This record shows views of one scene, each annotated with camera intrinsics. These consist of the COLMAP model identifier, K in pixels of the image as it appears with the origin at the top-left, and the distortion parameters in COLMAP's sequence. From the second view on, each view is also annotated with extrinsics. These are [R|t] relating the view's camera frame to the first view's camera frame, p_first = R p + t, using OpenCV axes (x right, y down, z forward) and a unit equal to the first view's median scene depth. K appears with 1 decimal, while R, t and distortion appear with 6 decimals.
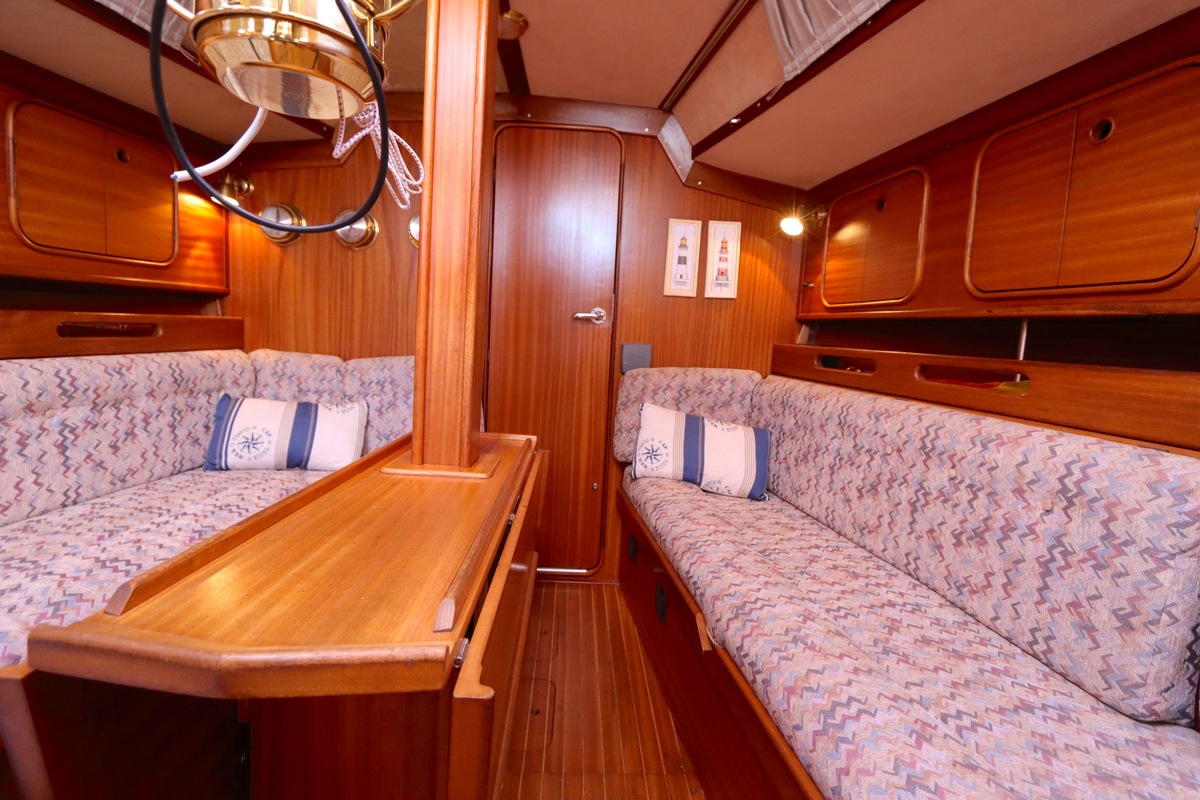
lens RADIAL K [[568.9, 0, 598.7], [0, 568.9, 394.1], [0, 0, 1]] dist [-0.023092, 0.004709]
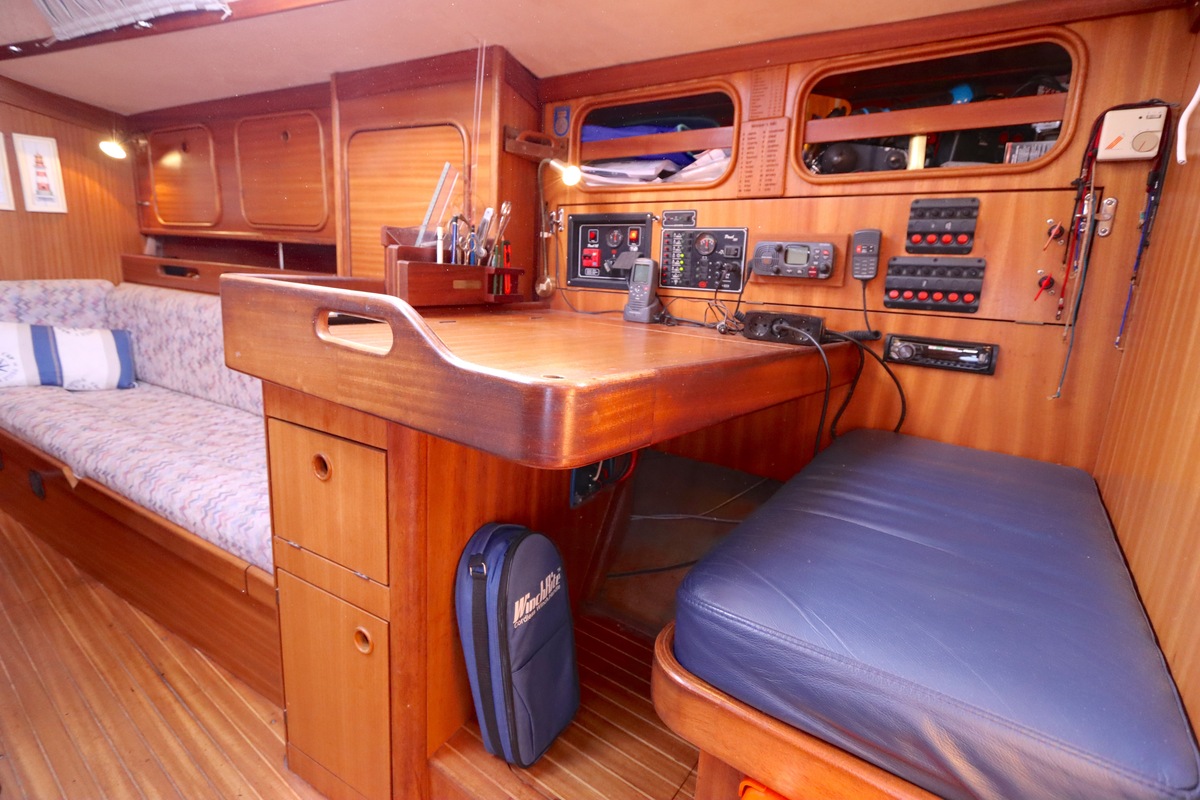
lens RADIAL K [[568.9, 0, 598.7], [0, 568.9, 394.1], [0, 0, 1]] dist [-0.023092, 0.004709]
pose [[0.619511, -0.204271, 0.757945, -0.007496], [0.064008, 0.975479, 0.210580, 0.009880], [-0.782374, -0.081942, 0.617395, -0.530252]]
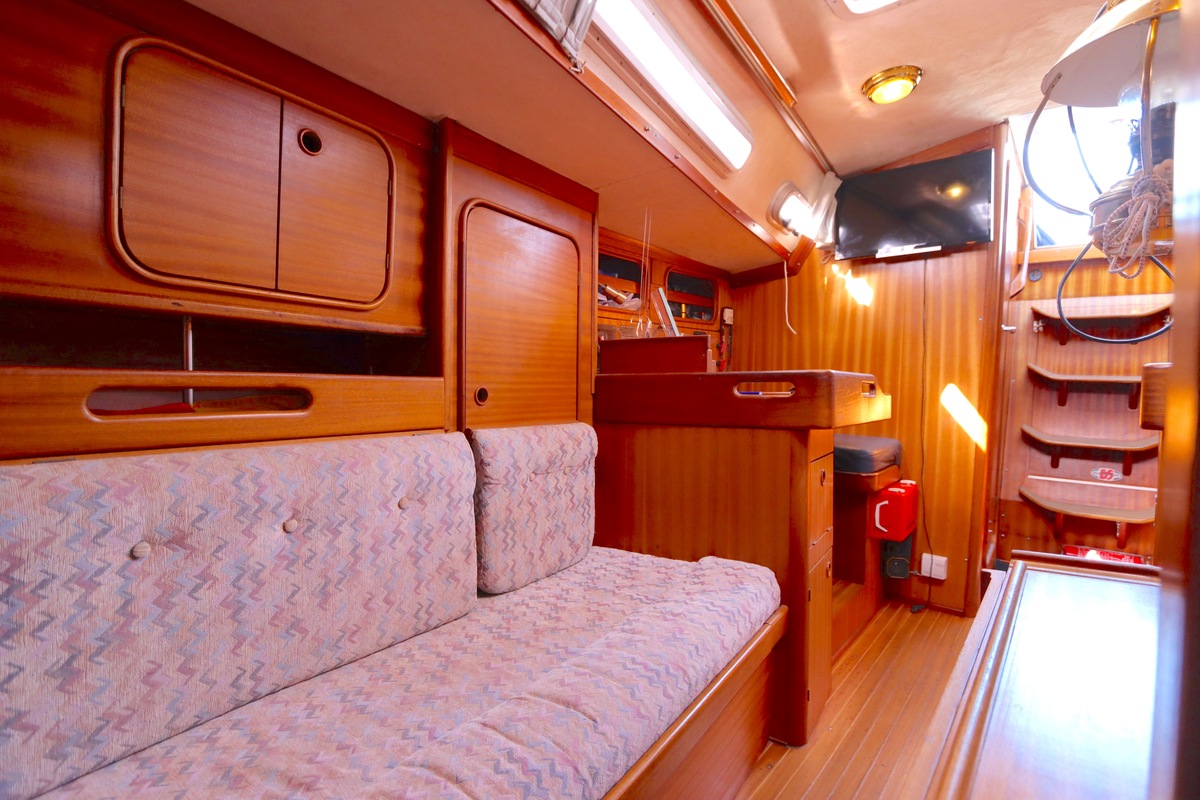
lens RADIAL K [[568.9, 0, 598.7], [0, 568.9, 394.1], [0, 0, 1]] dist [-0.023092, 0.004709]
pose [[-0.737675, -0.101675, 0.667457, -0.109064], [-0.003705, 0.989190, 0.146590, -0.093697], [-0.675146, 0.105663, -0.730077, 0.788445]]
